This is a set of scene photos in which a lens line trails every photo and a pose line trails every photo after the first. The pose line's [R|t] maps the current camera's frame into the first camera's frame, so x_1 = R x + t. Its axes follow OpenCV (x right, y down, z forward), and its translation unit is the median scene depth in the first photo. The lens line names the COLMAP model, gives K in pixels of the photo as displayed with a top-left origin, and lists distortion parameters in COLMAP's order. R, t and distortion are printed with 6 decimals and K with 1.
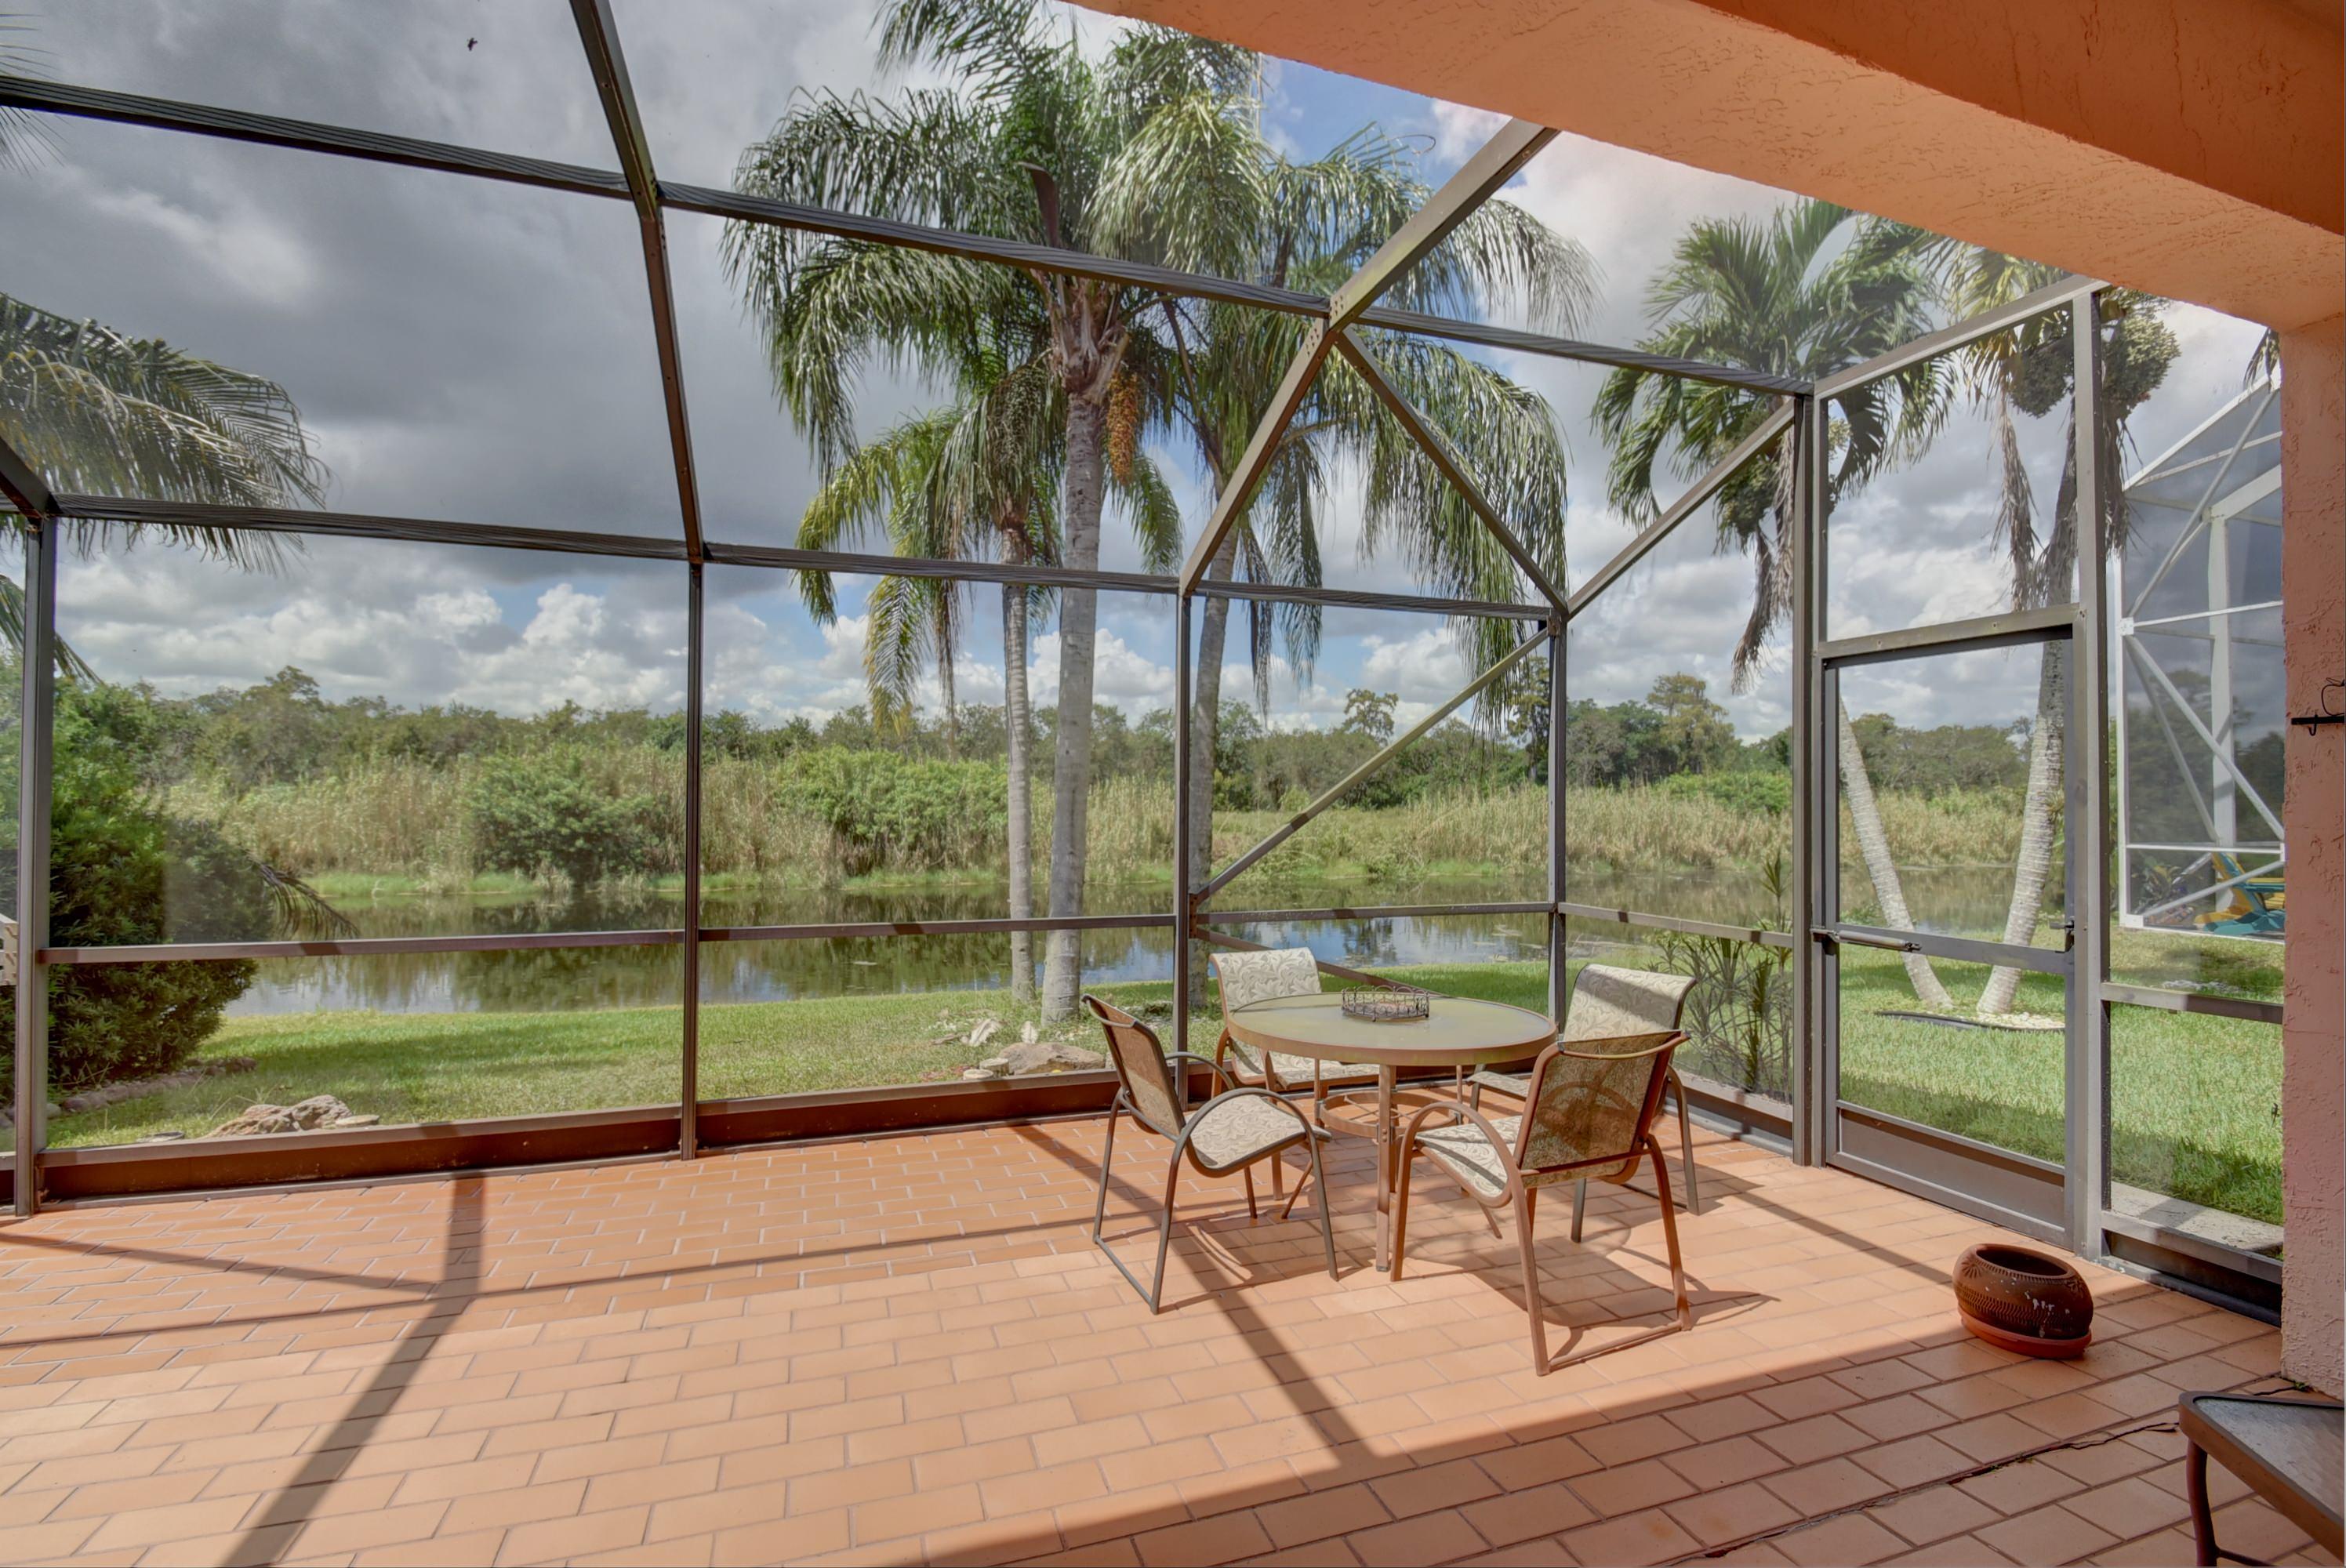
lens RADIAL K [[1027.5, 0, 1157.9], [0, 1027.5, 783.3], [0, 0, 1]] dist [0.012660, -0.018190]
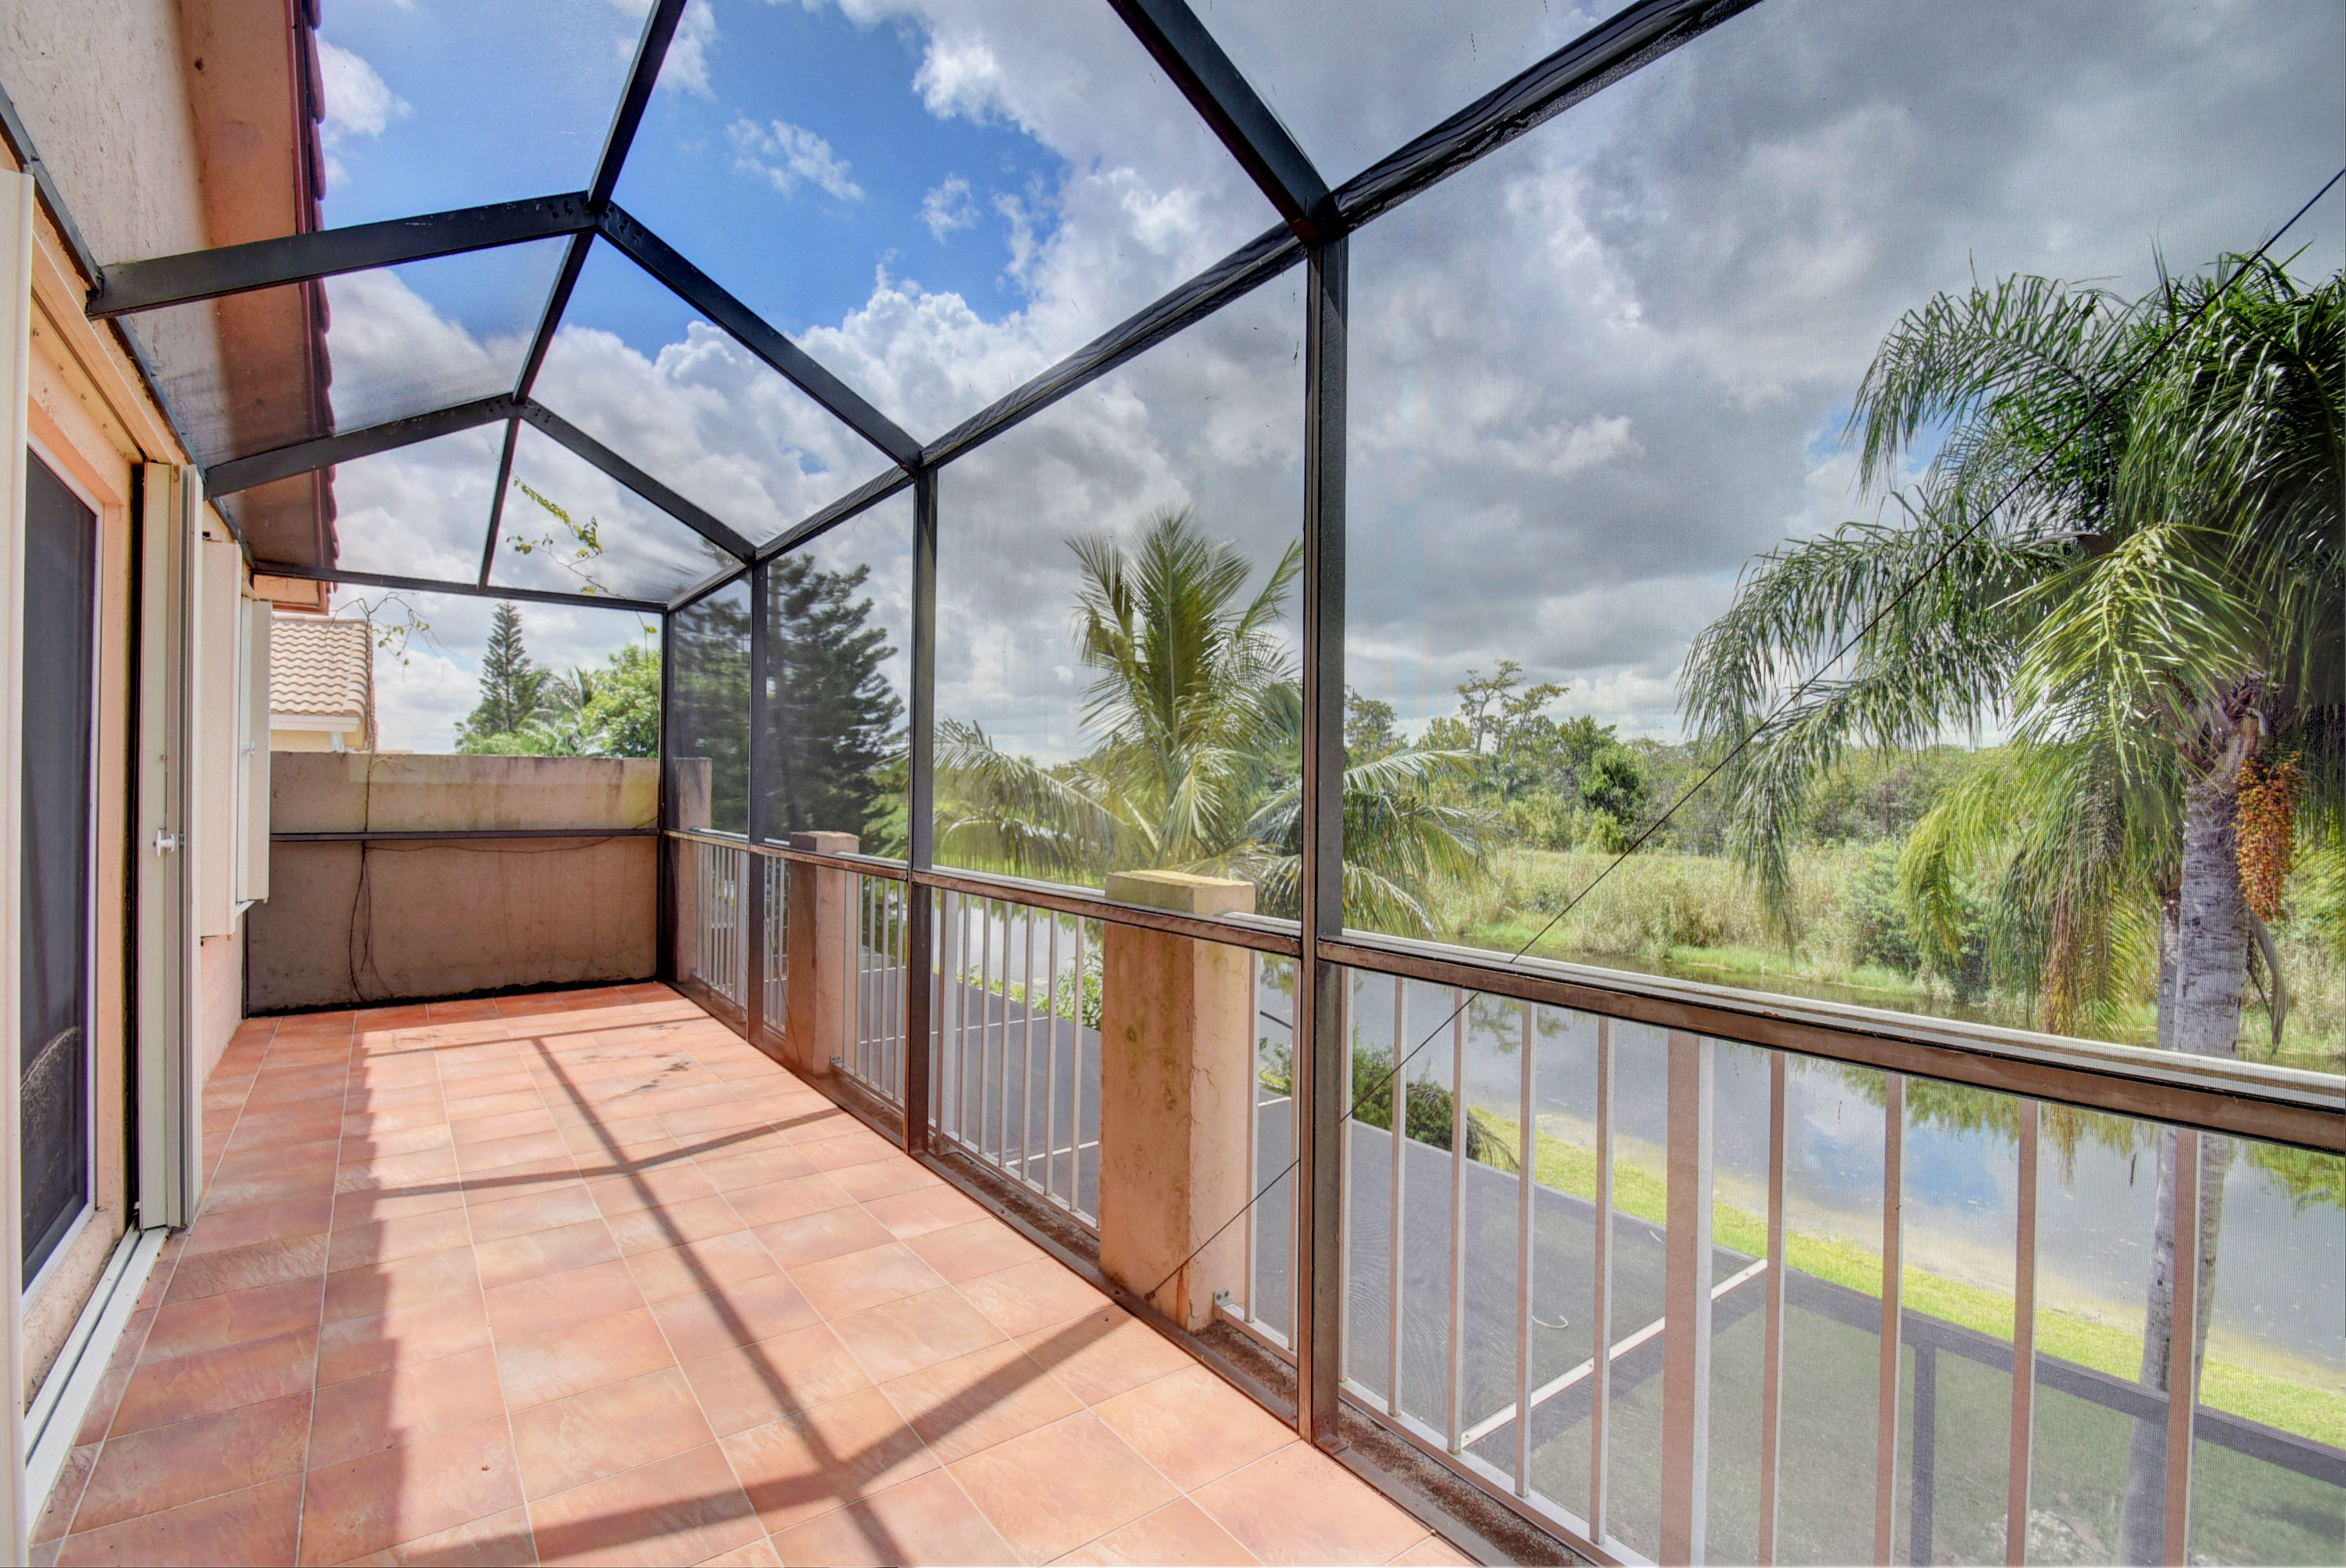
lens RADIAL K [[1029.7, 0, 1154.9], [0, 1029.7, 788.8], [0, 0, 1]] dist [0.020268, -0.018322]
pose [[0.316937, -0.004492, -0.948436, 0.372412], [0.006558, 0.999975, -0.002545, -0.371623], [0.948424, -0.005414, 0.316959, 0.081106]]
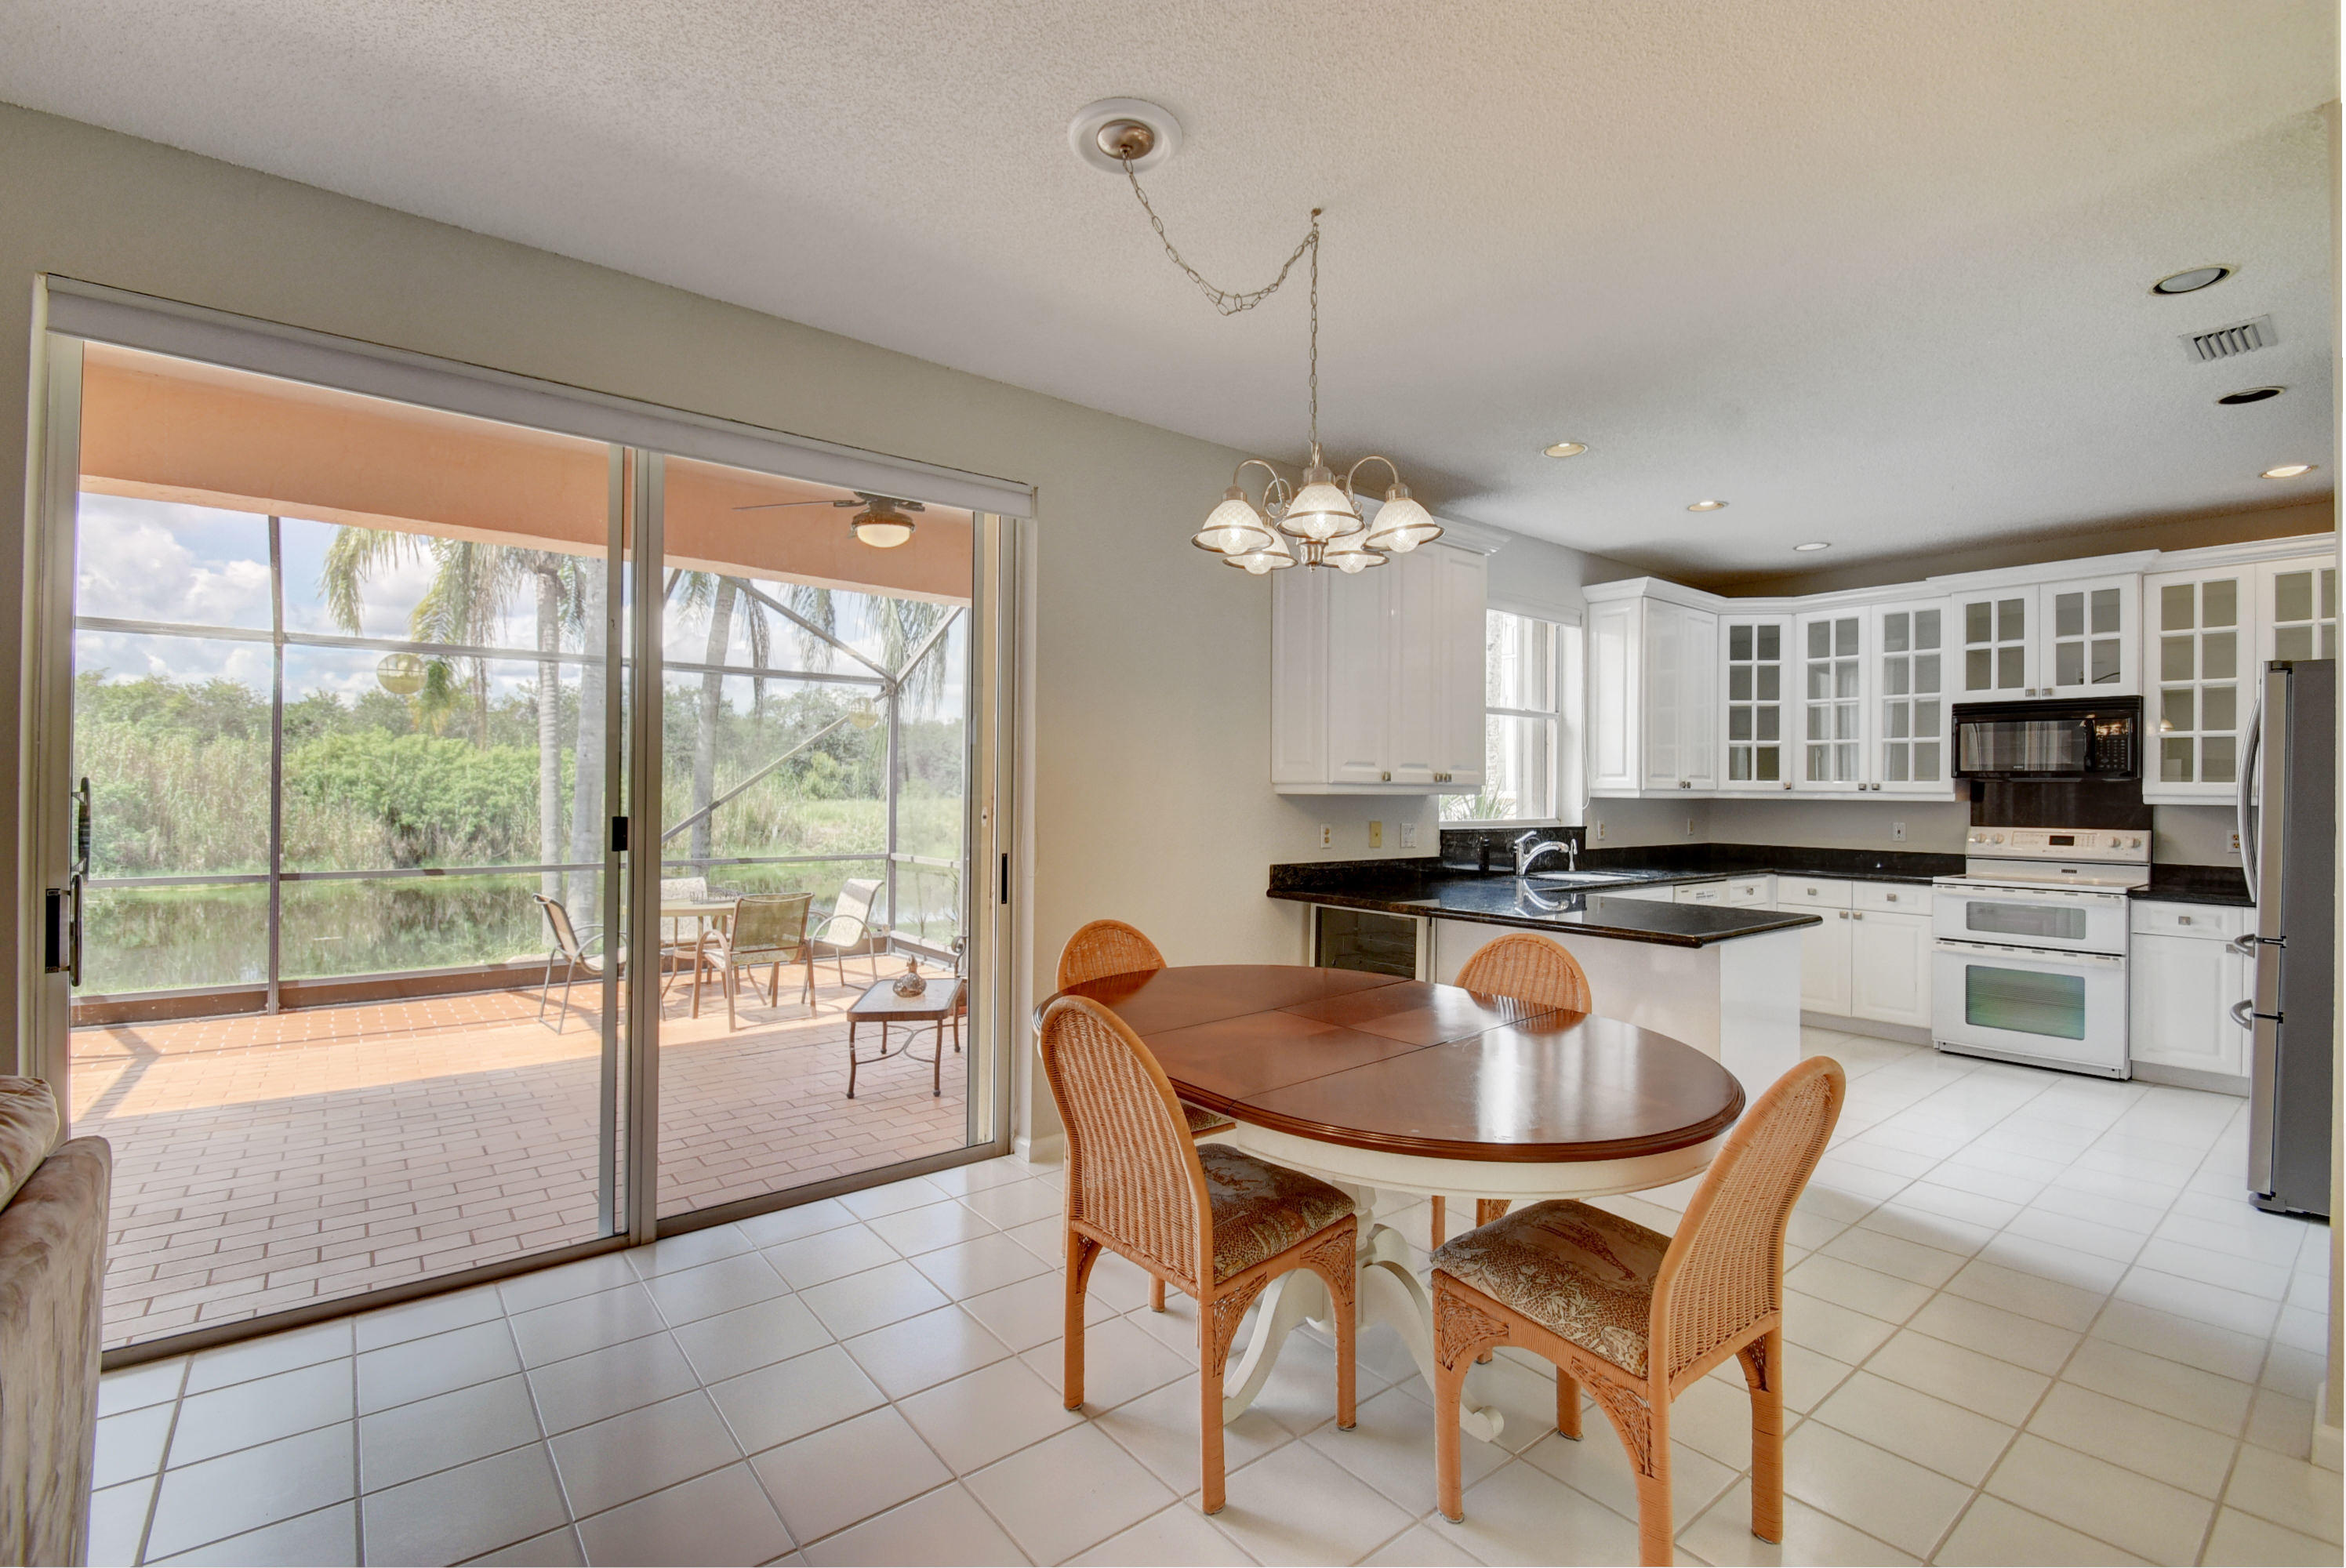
lens RADIAL K [[1027.5, 0, 1157.9], [0, 1027.5, 783.3], [0, 0, 1]] dist [0.012660, -0.018190]
pose [[0.940198, 0.005351, 0.340587, 0.150604], [-0.008955, 0.999919, 0.009011, -0.010230], [-0.340511, -0.011522, 0.940170, -0.489620]]
